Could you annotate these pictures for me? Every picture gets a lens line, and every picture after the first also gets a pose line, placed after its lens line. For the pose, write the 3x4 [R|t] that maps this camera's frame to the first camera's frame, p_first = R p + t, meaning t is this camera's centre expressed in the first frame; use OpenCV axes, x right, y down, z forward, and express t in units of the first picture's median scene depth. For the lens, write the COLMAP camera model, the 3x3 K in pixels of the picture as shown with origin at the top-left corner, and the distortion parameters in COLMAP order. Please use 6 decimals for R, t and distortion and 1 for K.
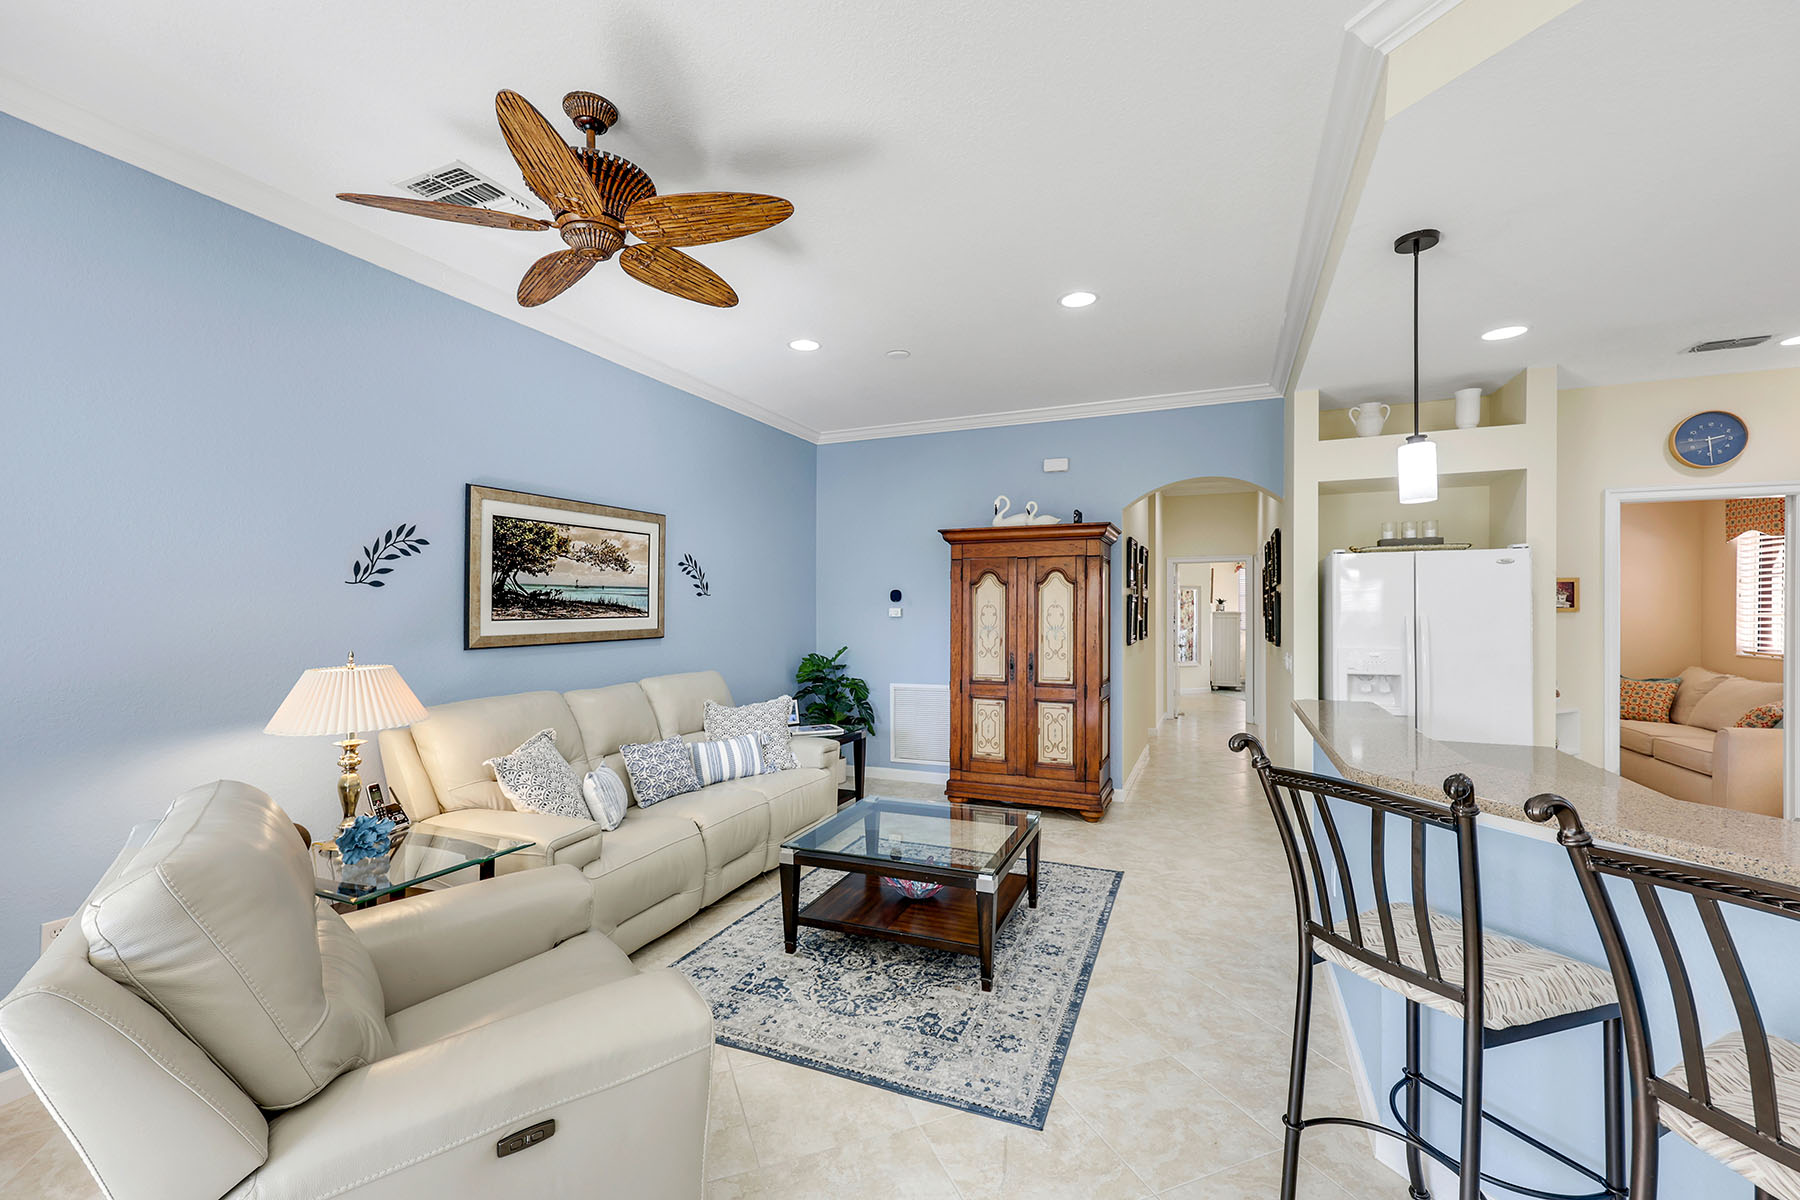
lens RADIAL K [[750.0, 0, 899.6], [0, 750.0, 605.5], [0, 0, 1]] dist [0.001623, 0.000177]
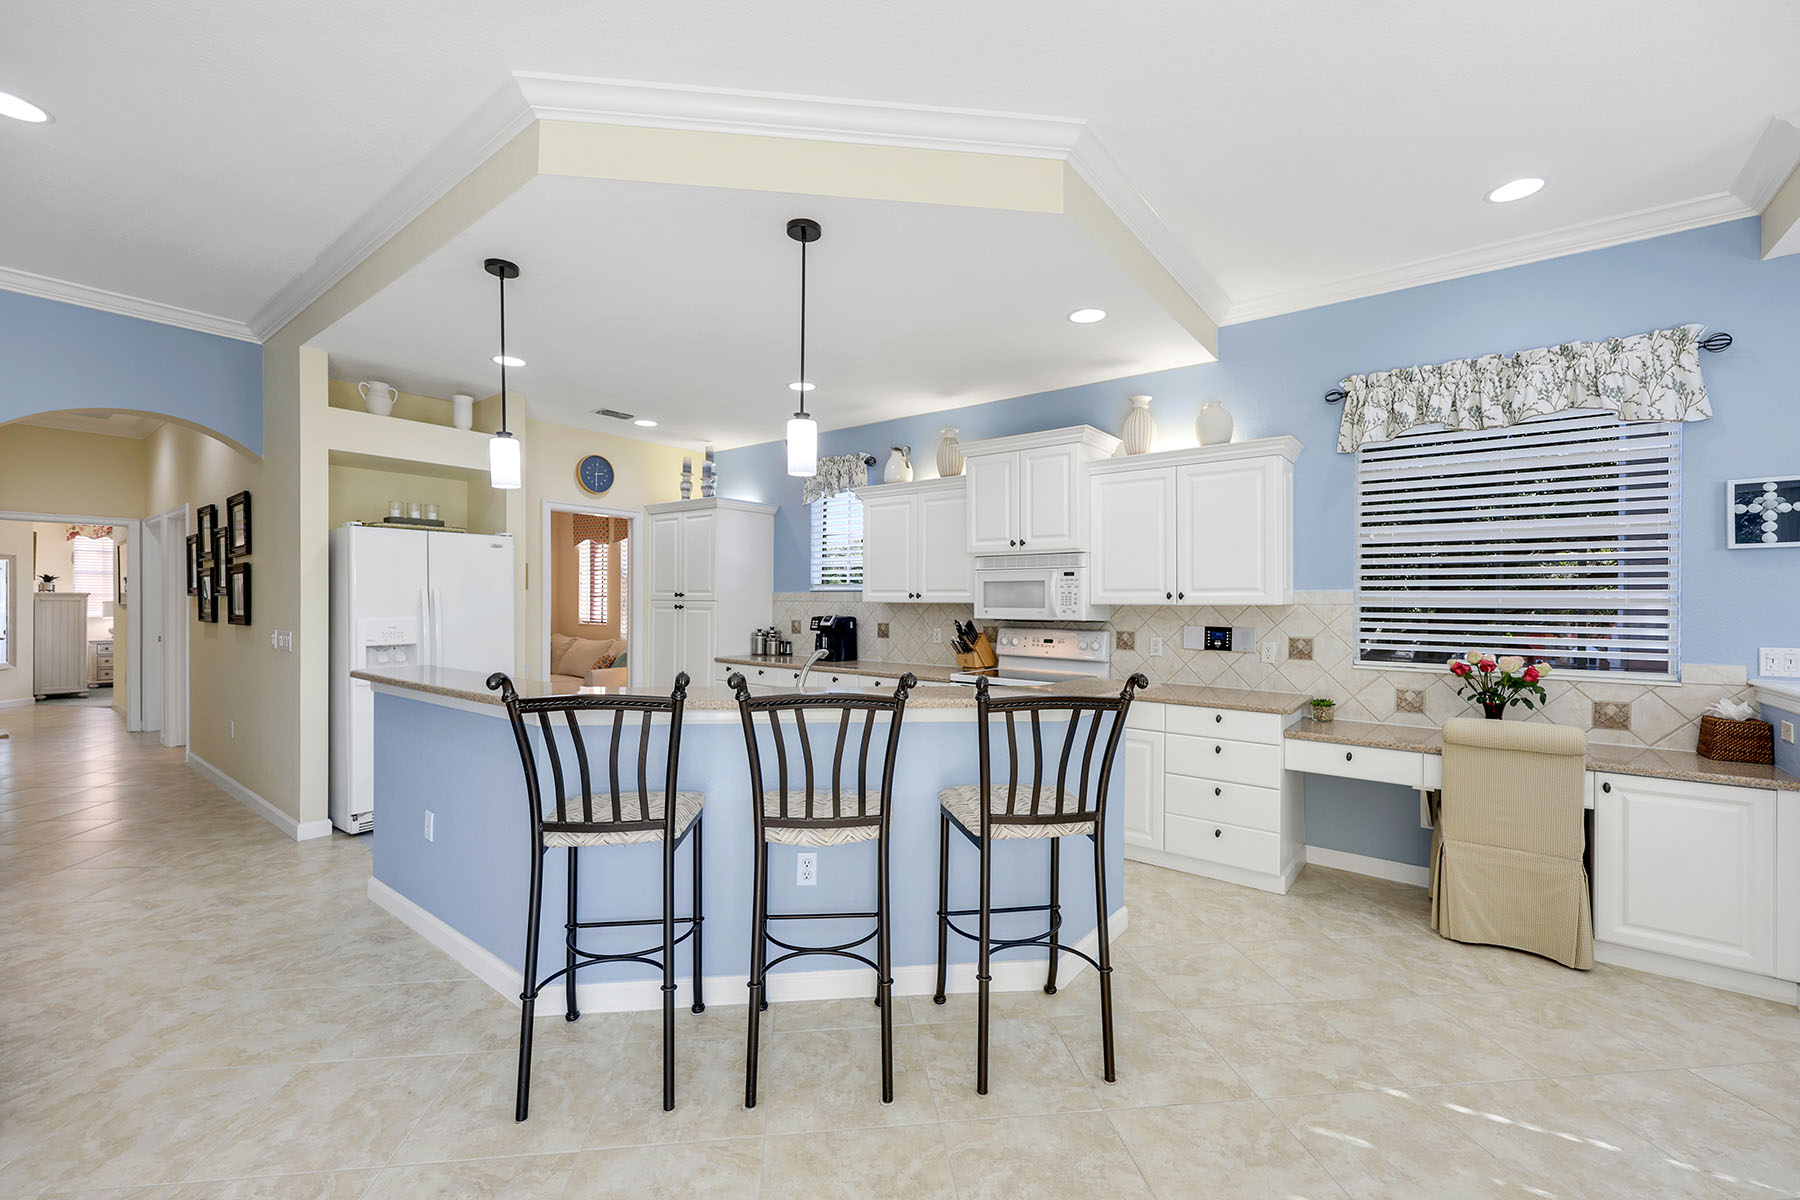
lens RADIAL K [[738.1, 0, 897.1], [0, 738.1, 600.3], [0, 0, 1]] dist [0.000302, -0.000238]
pose [[0.255325, 0.004349, 0.966846, -0.187095], [-0.011758, 0.999930, -0.001393, 0.023805], [-0.966784, -0.011012, 0.255358, 0.060281]]
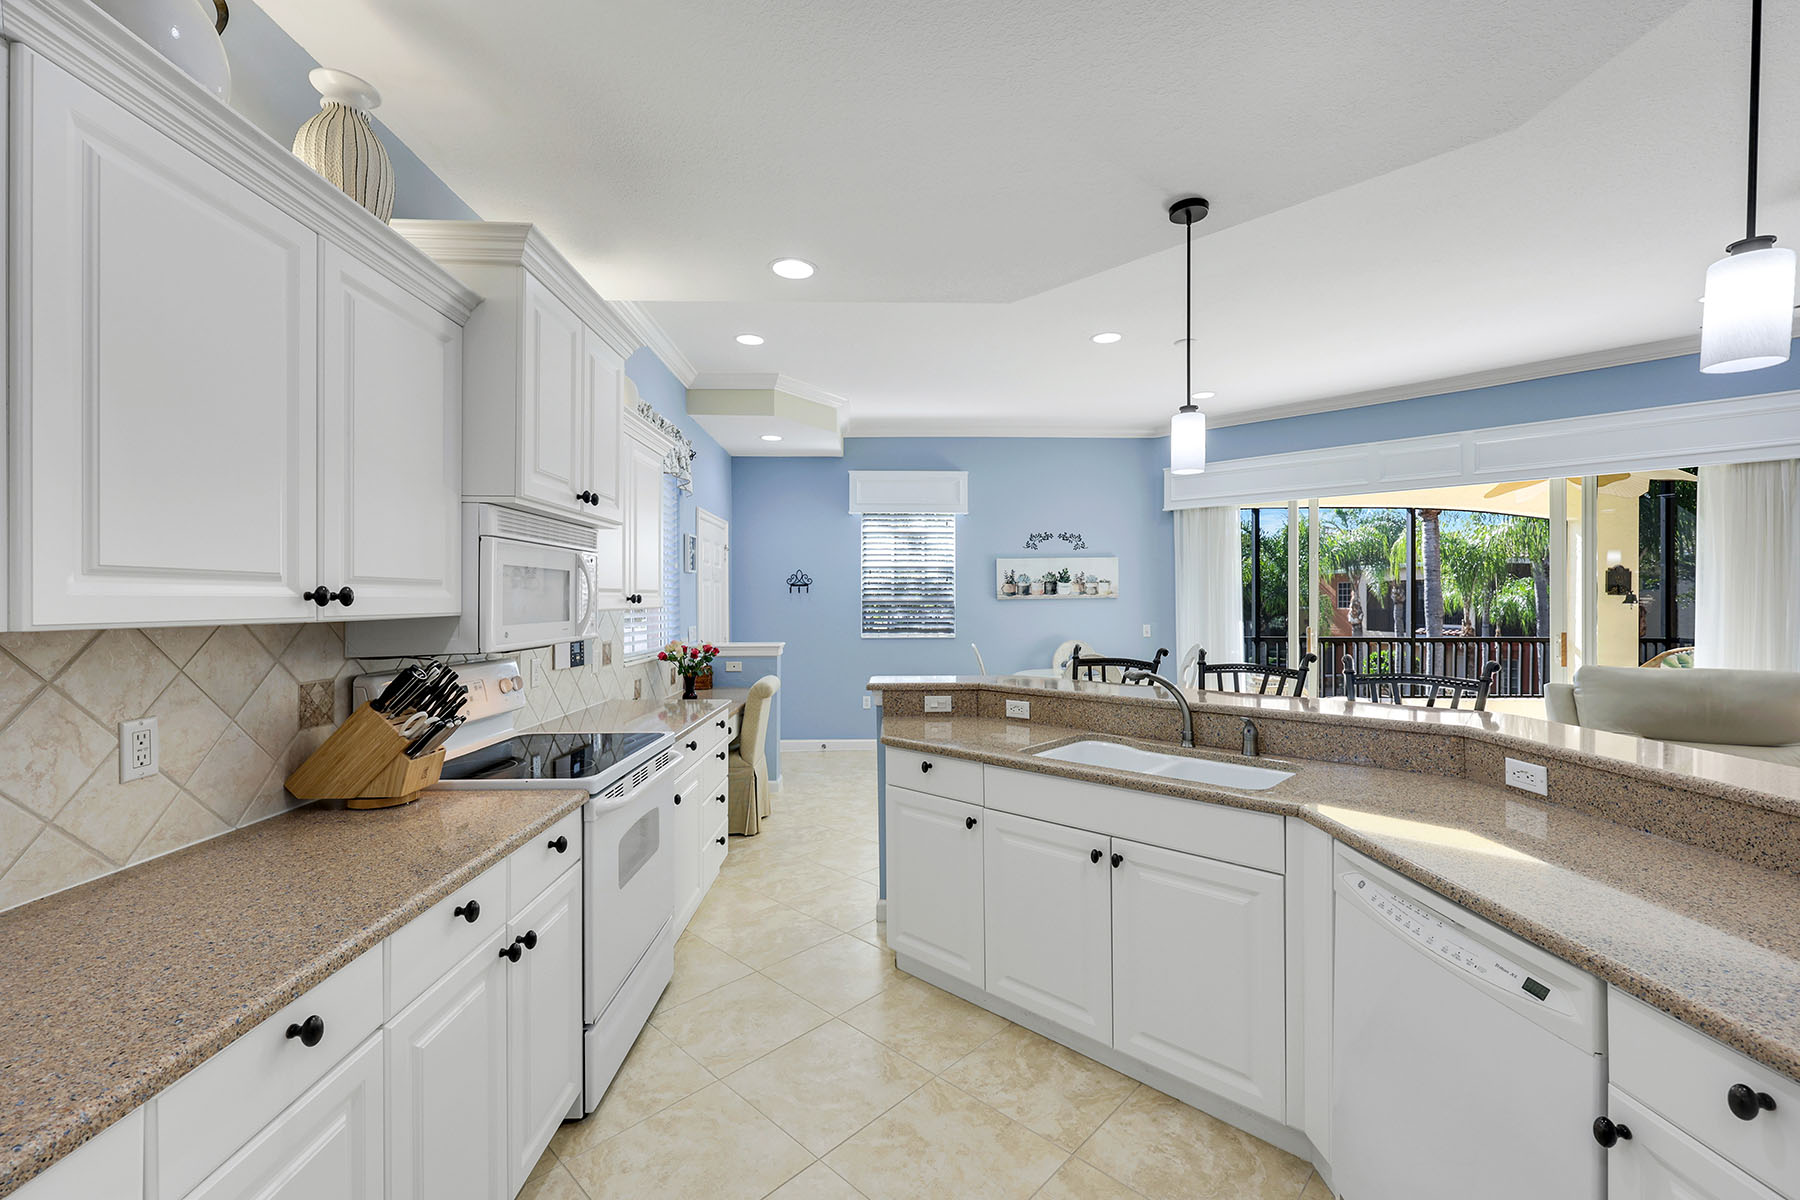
lens RADIAL K [[738.1, 0, 897.1], [0, 738.1, 600.3], [0, 0, 1]] dist [0.000302, -0.000238]
pose [[-0.911234, 0.002749, -0.411881, 0.934463], [0.004700, 0.999982, -0.003724, 0.017826], [0.411863, -0.005330, -0.911230, 0.789173]]
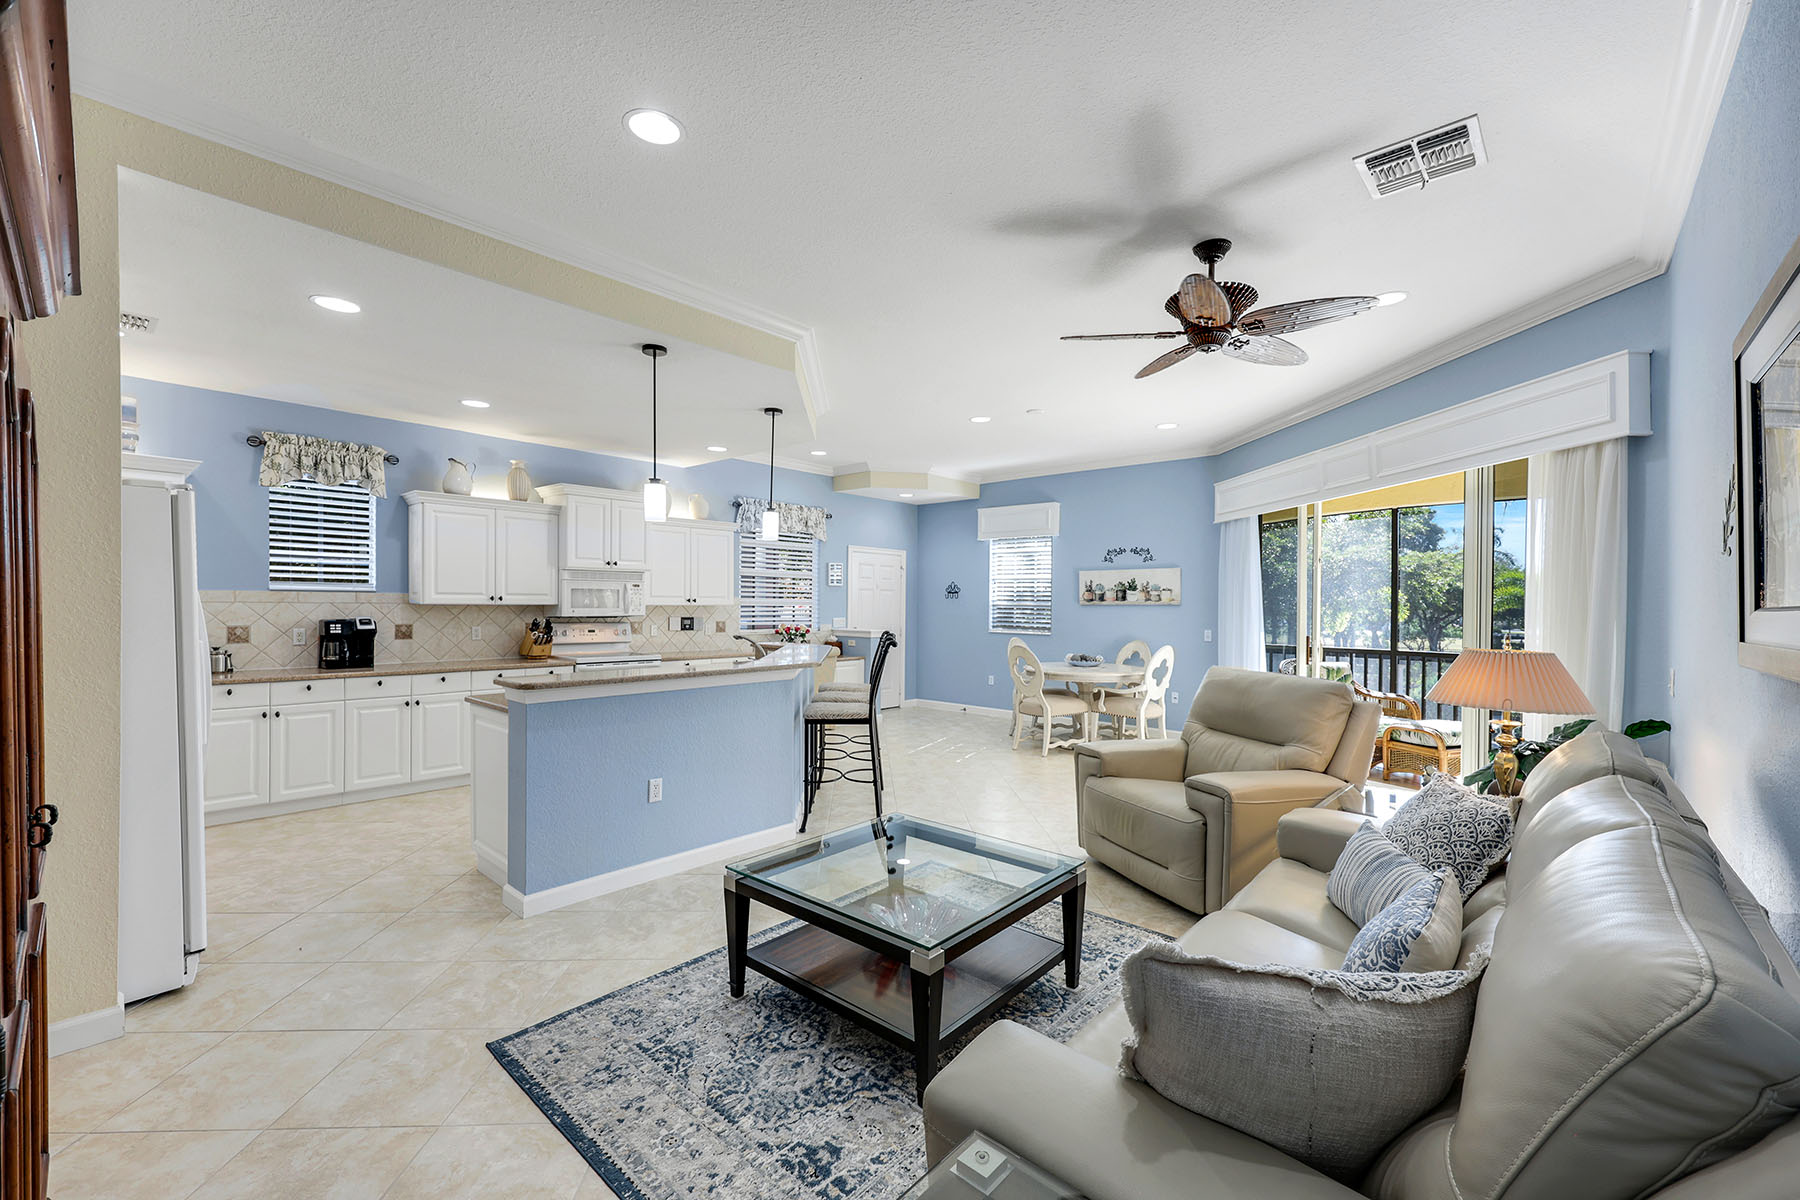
lens RADIAL K [[730.0, 0, 892.8], [0, 730.0, 610.1], [0, 0, 1]] dist [0.001839, 0.000264]
pose [[-0.942636, -0.013098, 0.333566, -0.175786], [-0.011494, 0.999911, 0.006780, 0.017998], [-0.333625, 0.002557, -0.942703, 1.444746]]
